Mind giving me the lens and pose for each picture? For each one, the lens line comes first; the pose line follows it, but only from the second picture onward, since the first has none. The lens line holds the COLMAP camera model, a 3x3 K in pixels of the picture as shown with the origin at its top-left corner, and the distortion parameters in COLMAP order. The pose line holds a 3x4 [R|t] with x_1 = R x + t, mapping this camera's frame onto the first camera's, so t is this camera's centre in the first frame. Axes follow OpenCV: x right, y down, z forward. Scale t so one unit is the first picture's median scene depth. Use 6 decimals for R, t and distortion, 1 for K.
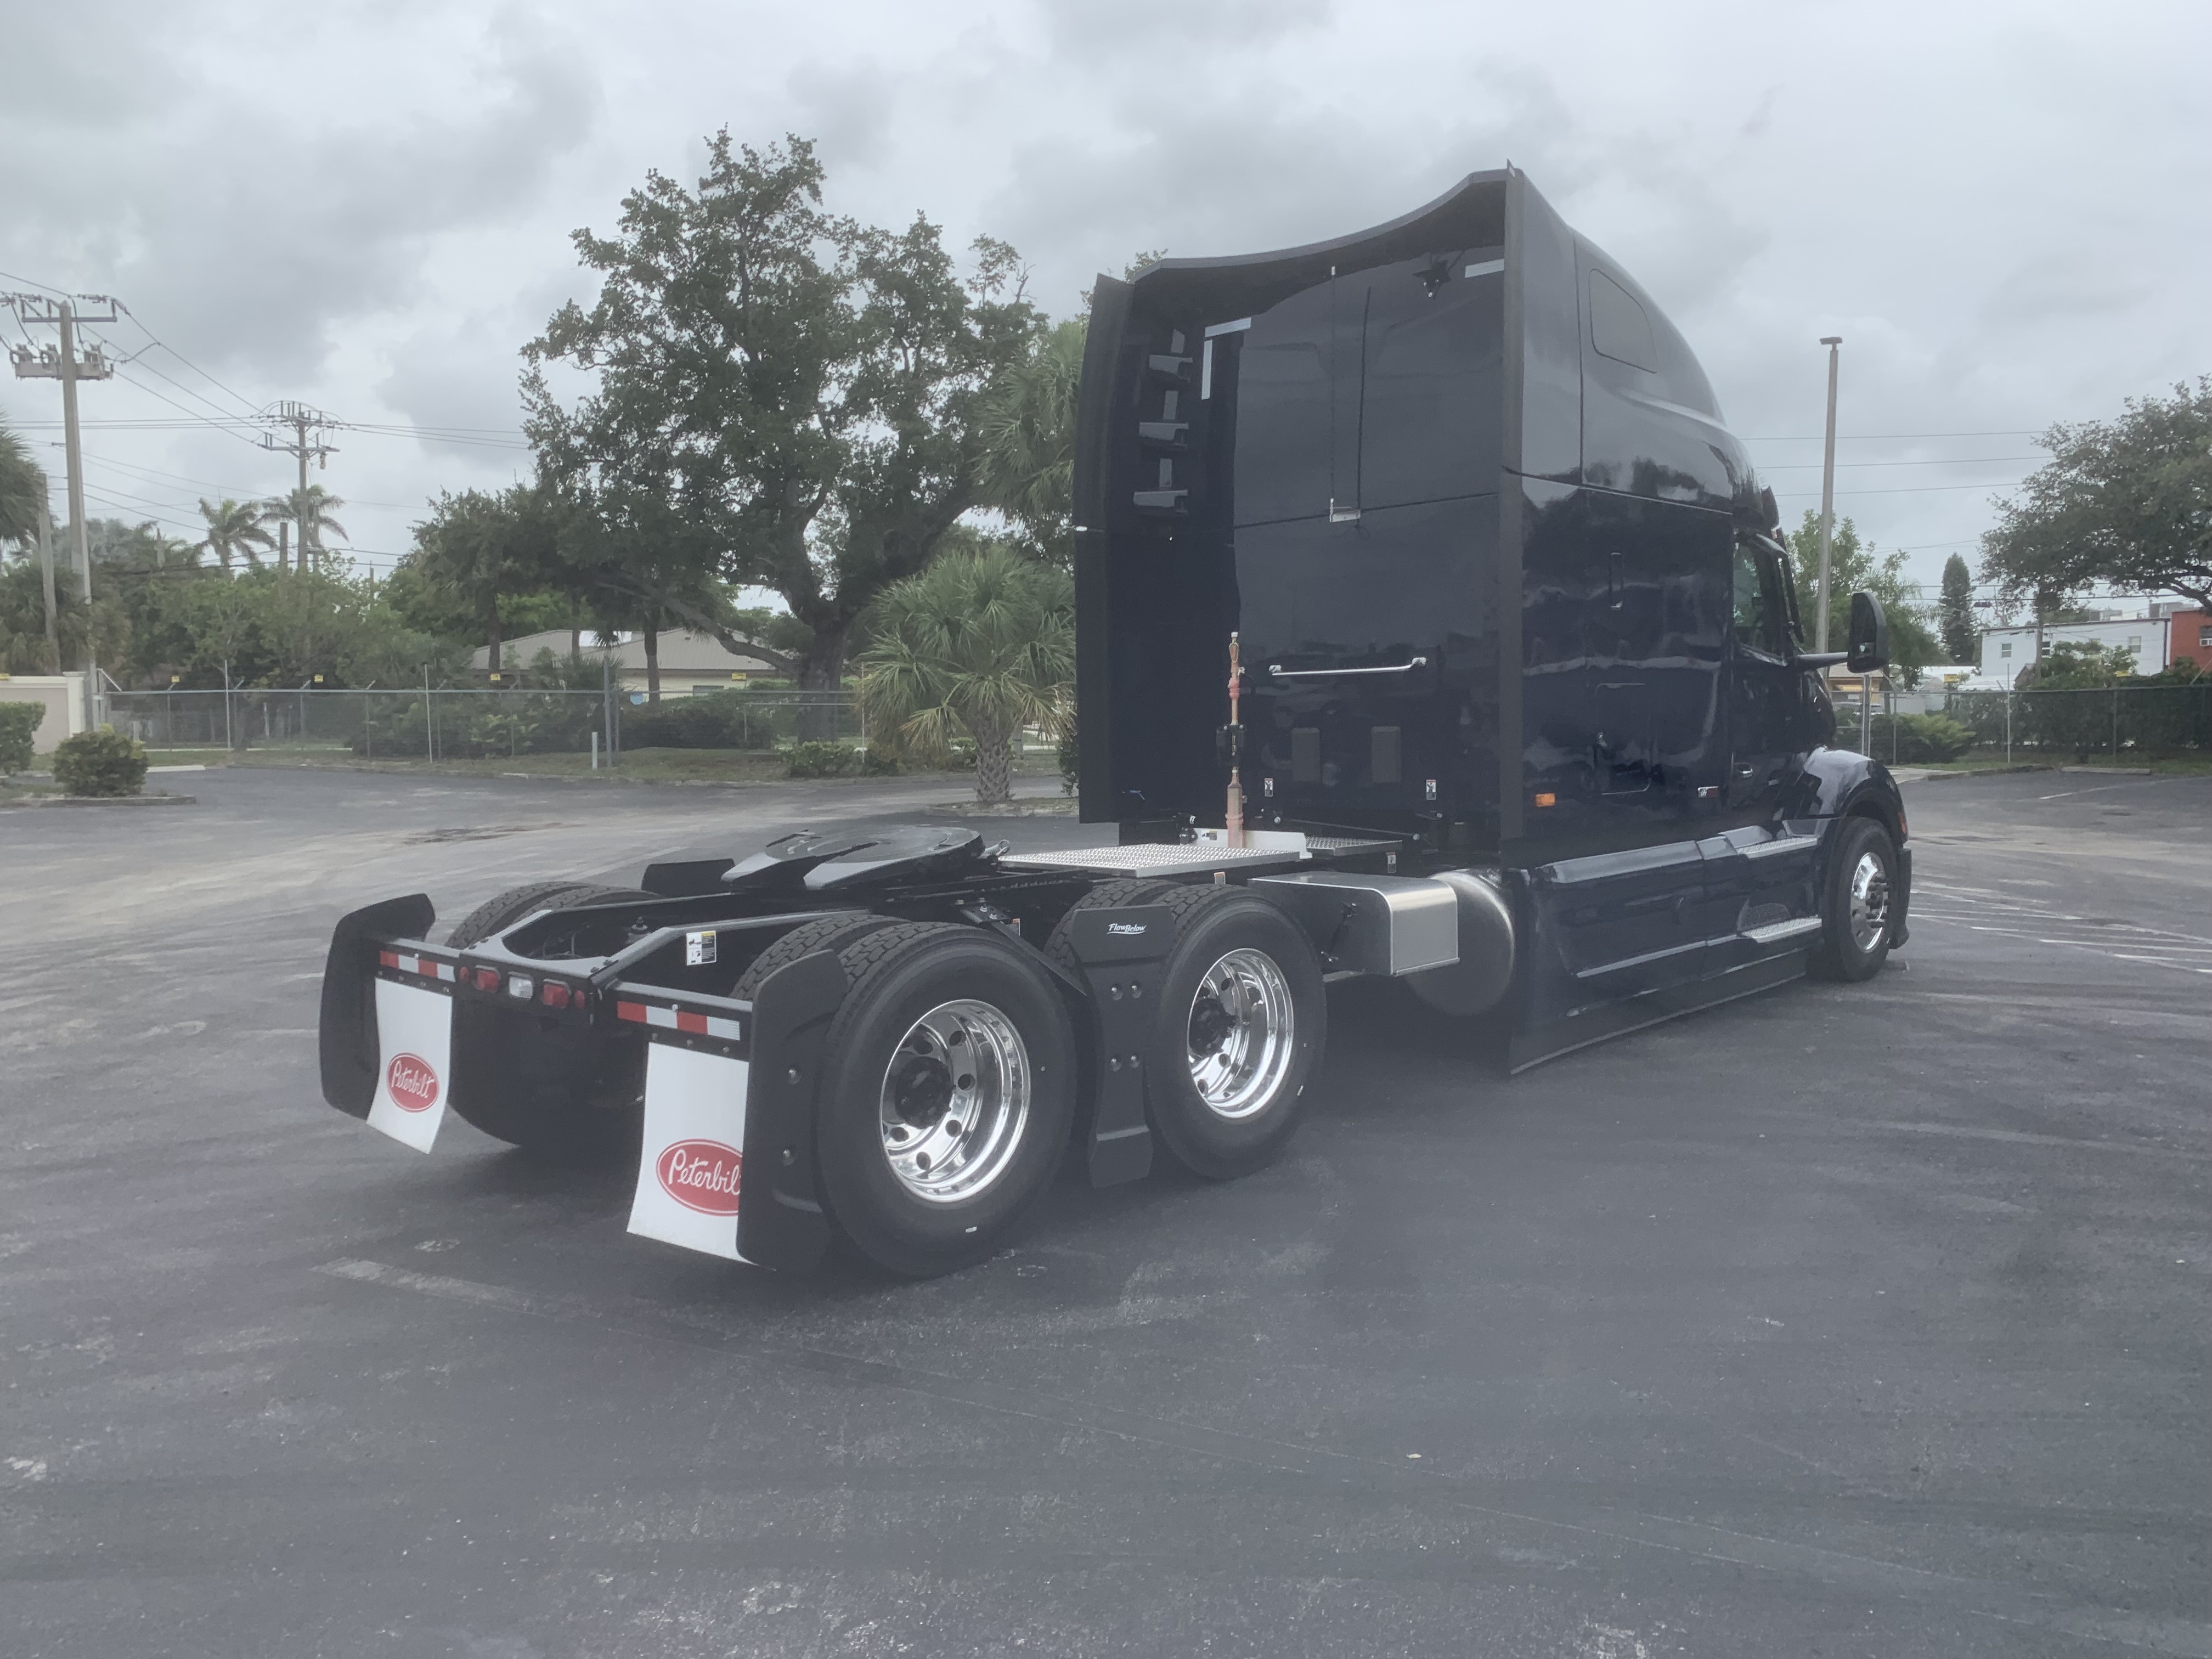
lens RADIAL K [[1694.2, 0, 1093.8], [0, 1694.2, 840.4], [0, 0, 1]] dist [0.031537, -0.042370]
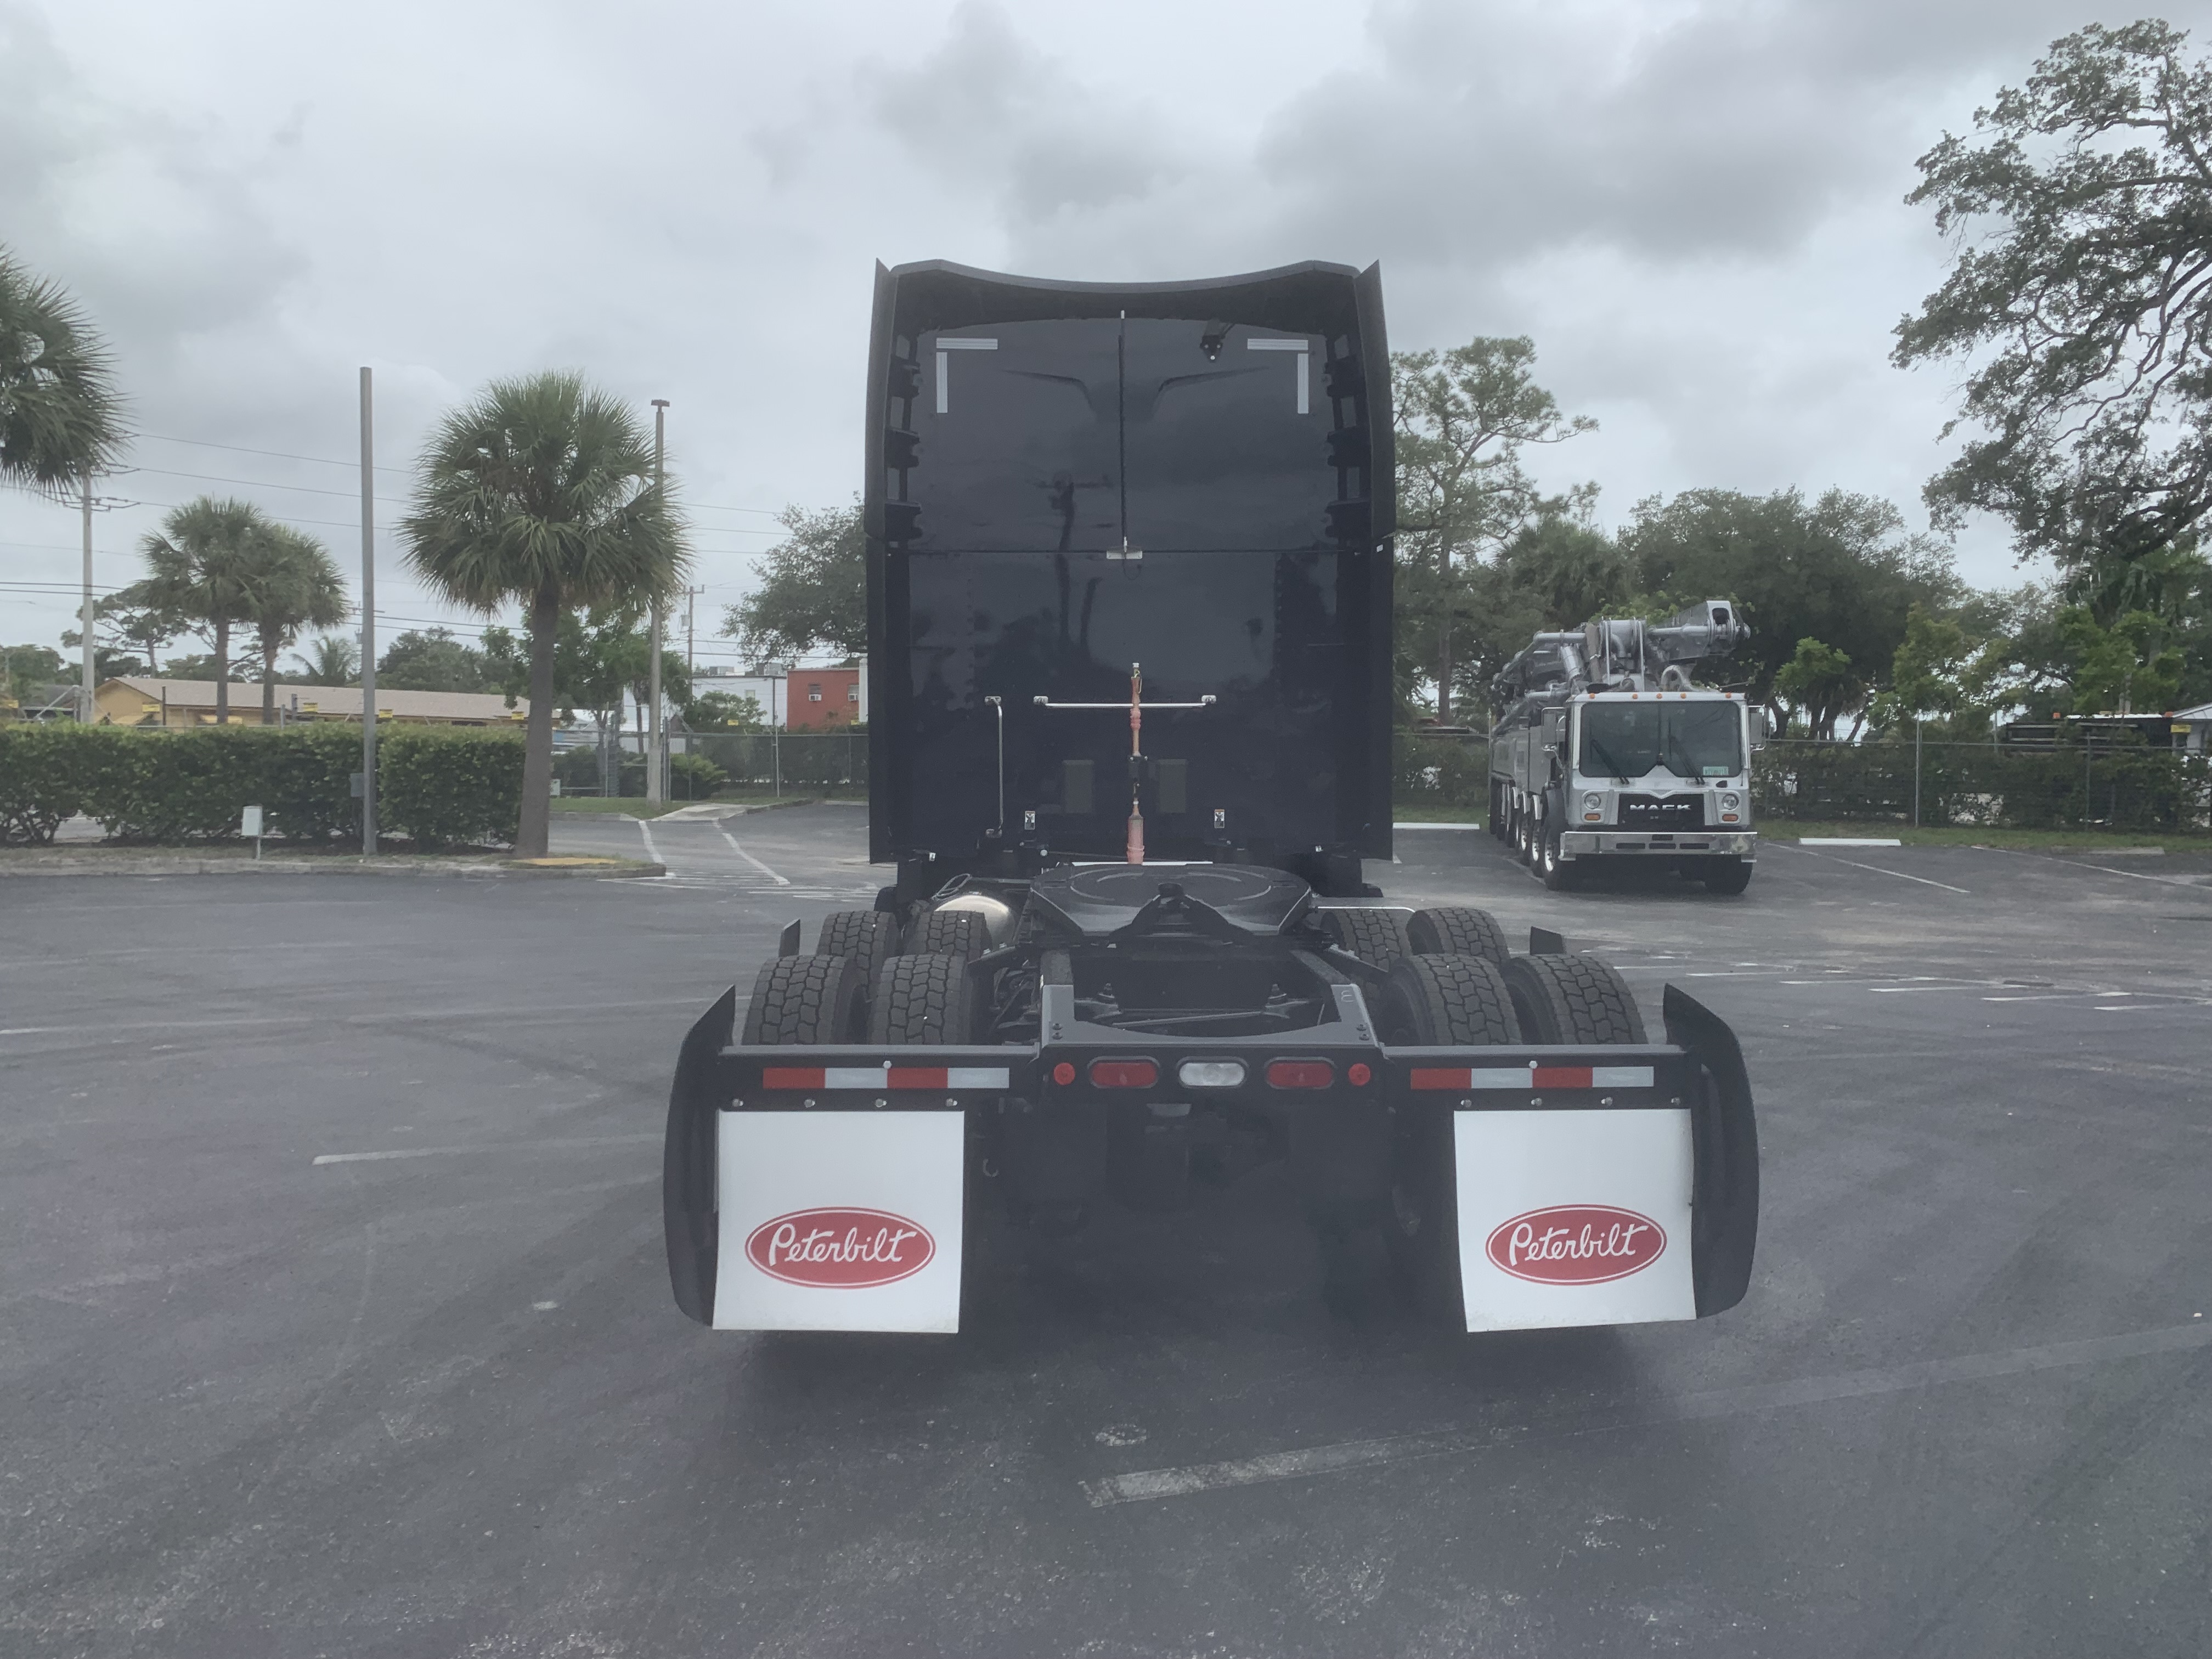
lens RADIAL K [[1694.2, 0, 1087.3], [0, 1694.2, 832.1], [0, 0, 1]] dist [0.031537, -0.042370]
pose [[0.686053, -0.017613, 0.727338, -0.658527], [0.036960, 0.999260, -0.010665, -0.014437], [-0.726612, 0.034199, 0.686196, 0.342724]]
